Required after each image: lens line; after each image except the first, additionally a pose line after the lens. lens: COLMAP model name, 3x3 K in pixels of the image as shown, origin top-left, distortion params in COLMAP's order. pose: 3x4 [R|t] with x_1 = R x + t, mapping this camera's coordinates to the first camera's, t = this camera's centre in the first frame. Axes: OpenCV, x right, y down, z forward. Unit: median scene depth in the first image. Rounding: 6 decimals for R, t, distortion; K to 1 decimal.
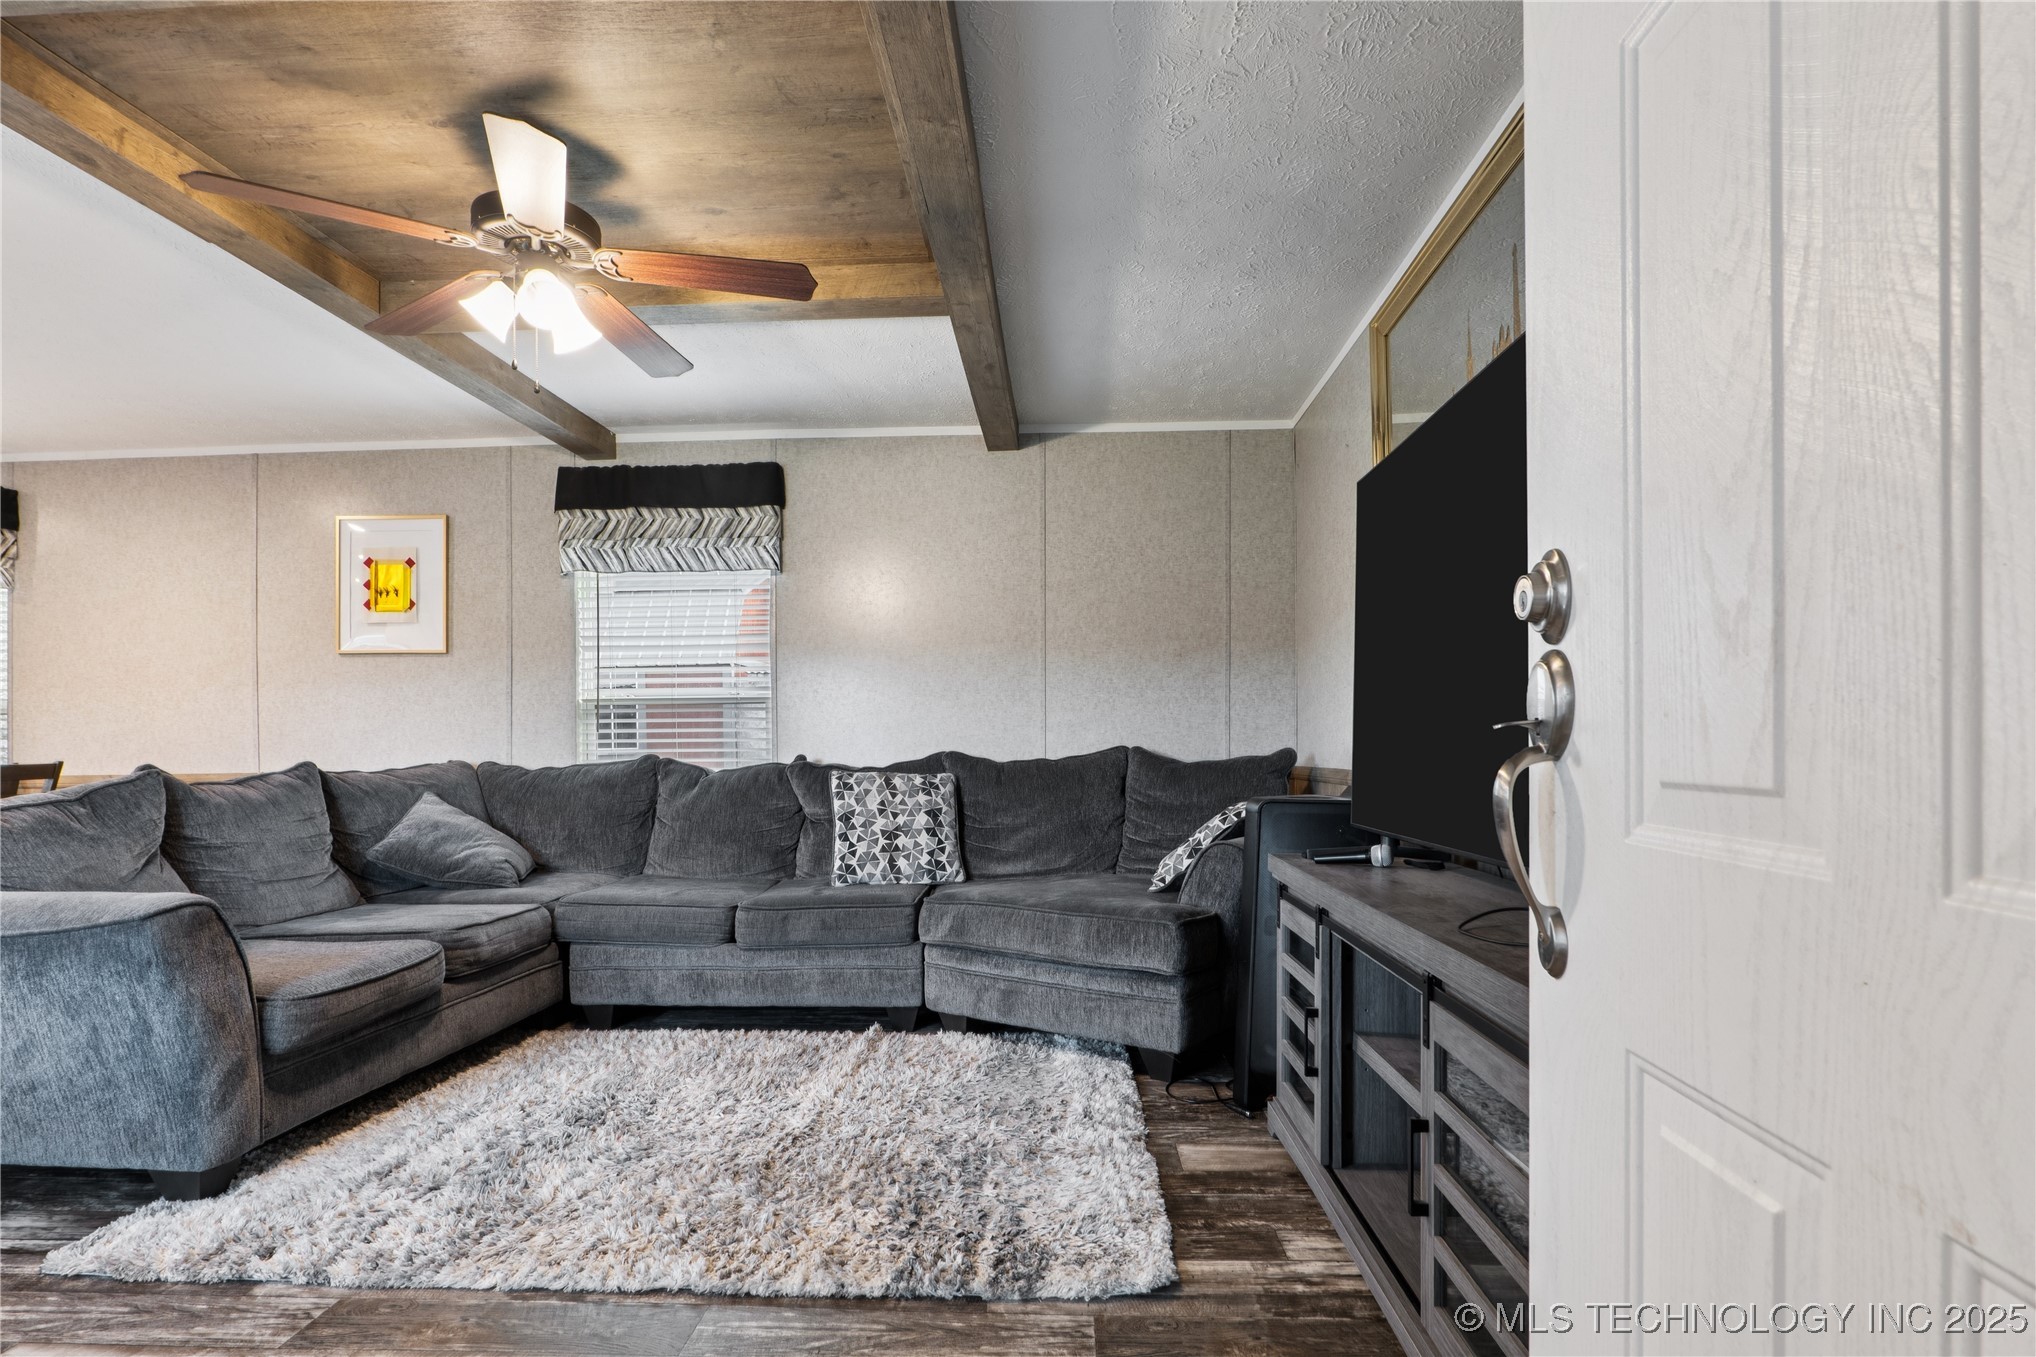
lens RADIAL K [[999.6, 0, 1018.2], [0, 999.6, 714.2], [0, 0, 1]] dist [-0.016855, 0.006553]
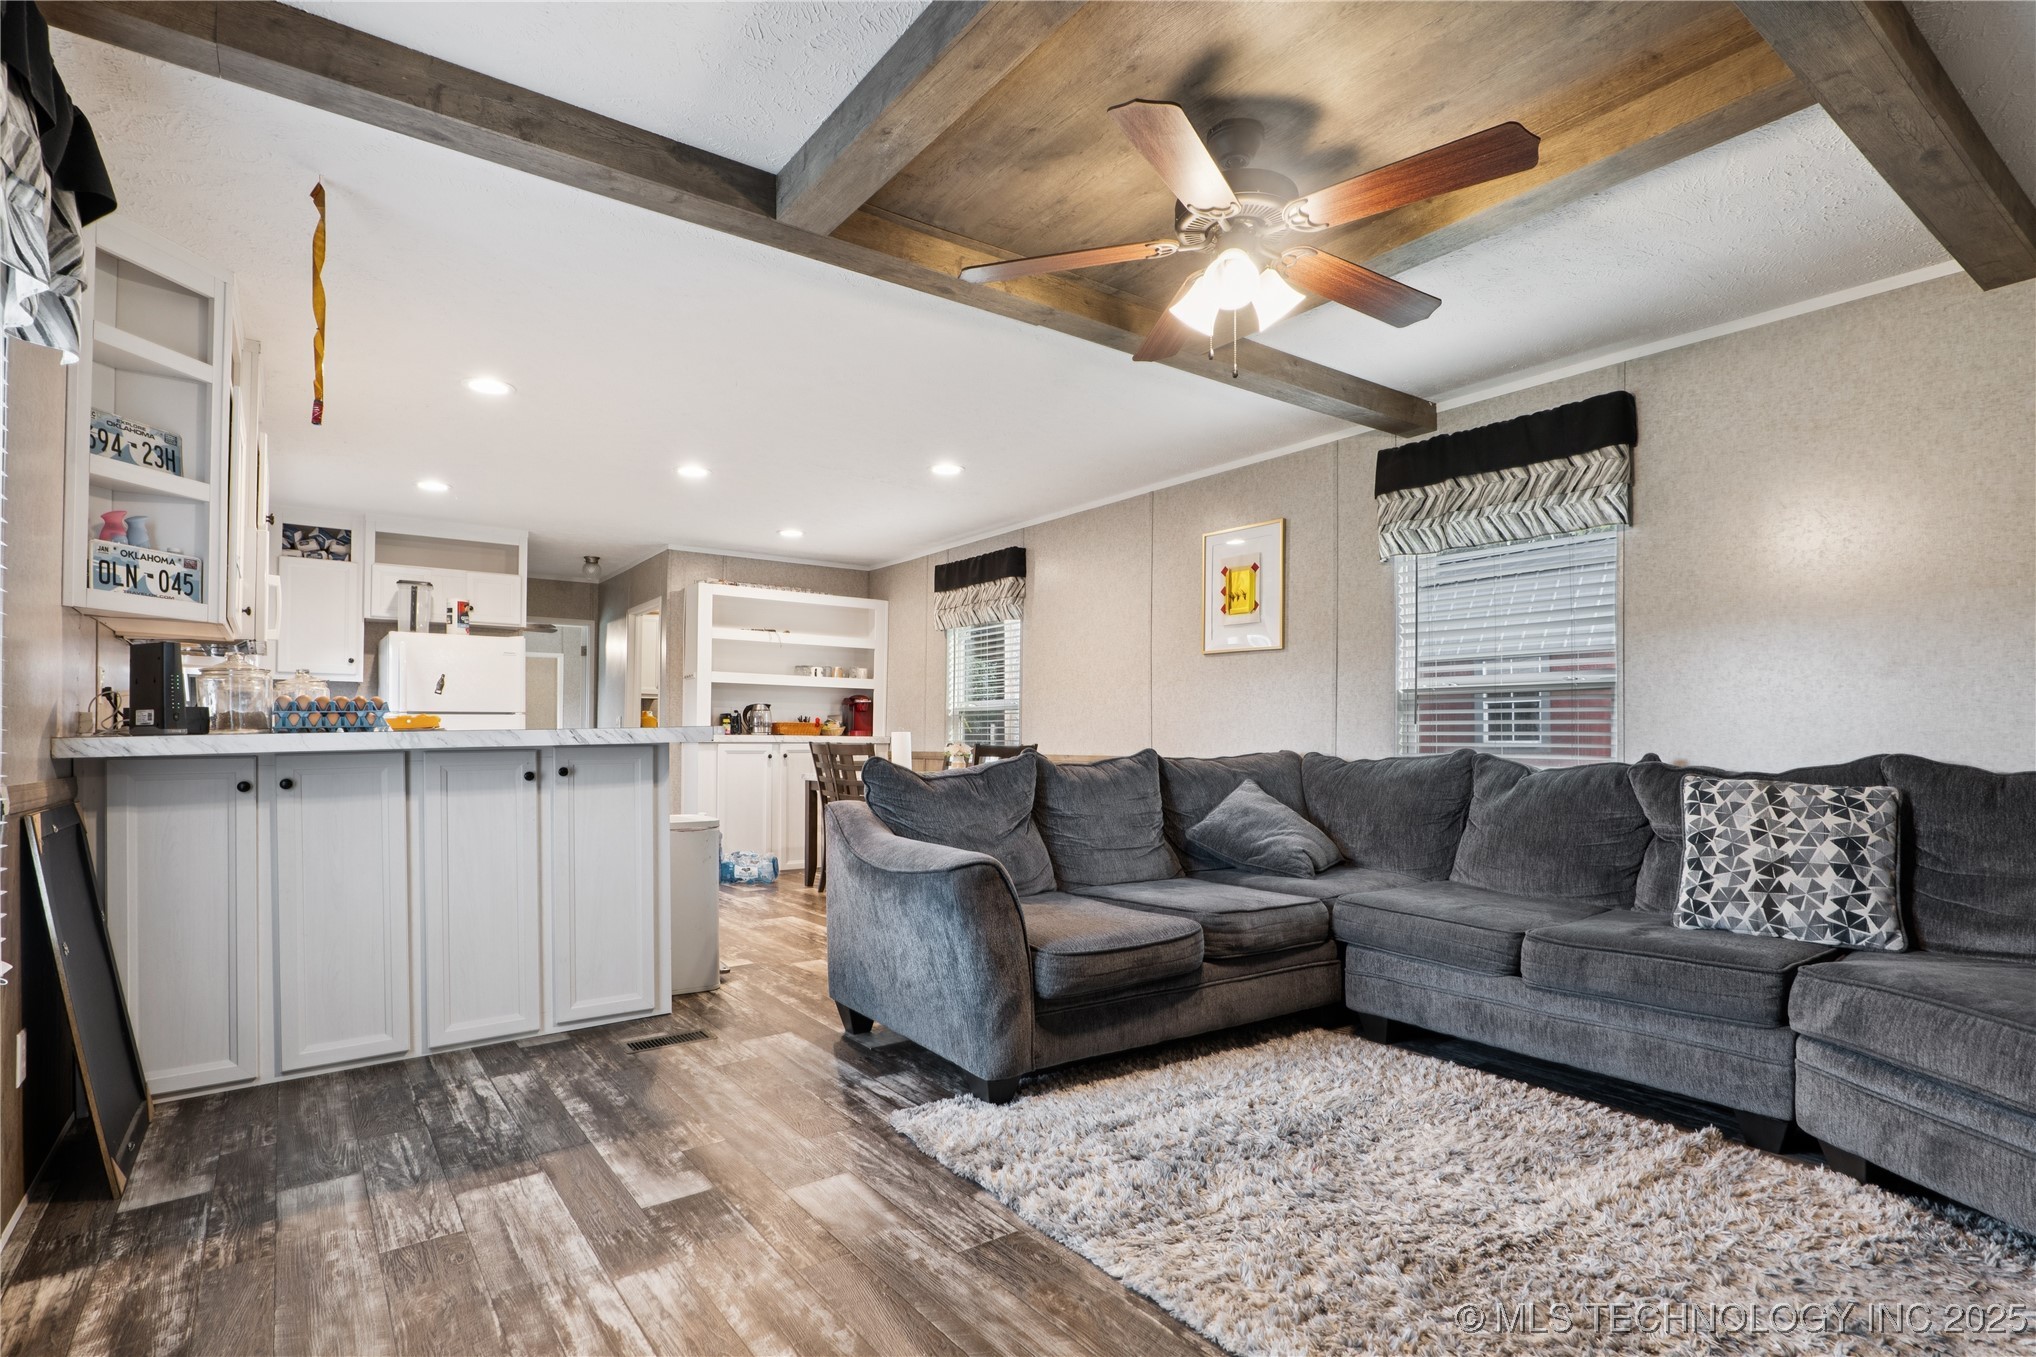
lens RADIAL K [[999.6, 0, 1018.2], [0, 999.6, 714.2], [0, 0, 1]] dist [-0.016855, 0.006553]
pose [[0.630877, -0.003798, -0.775874, 0.099286], [0.011541, 0.999923, 0.004490, 0.000352], [0.775797, -0.011787, 0.630872, 0.152146]]
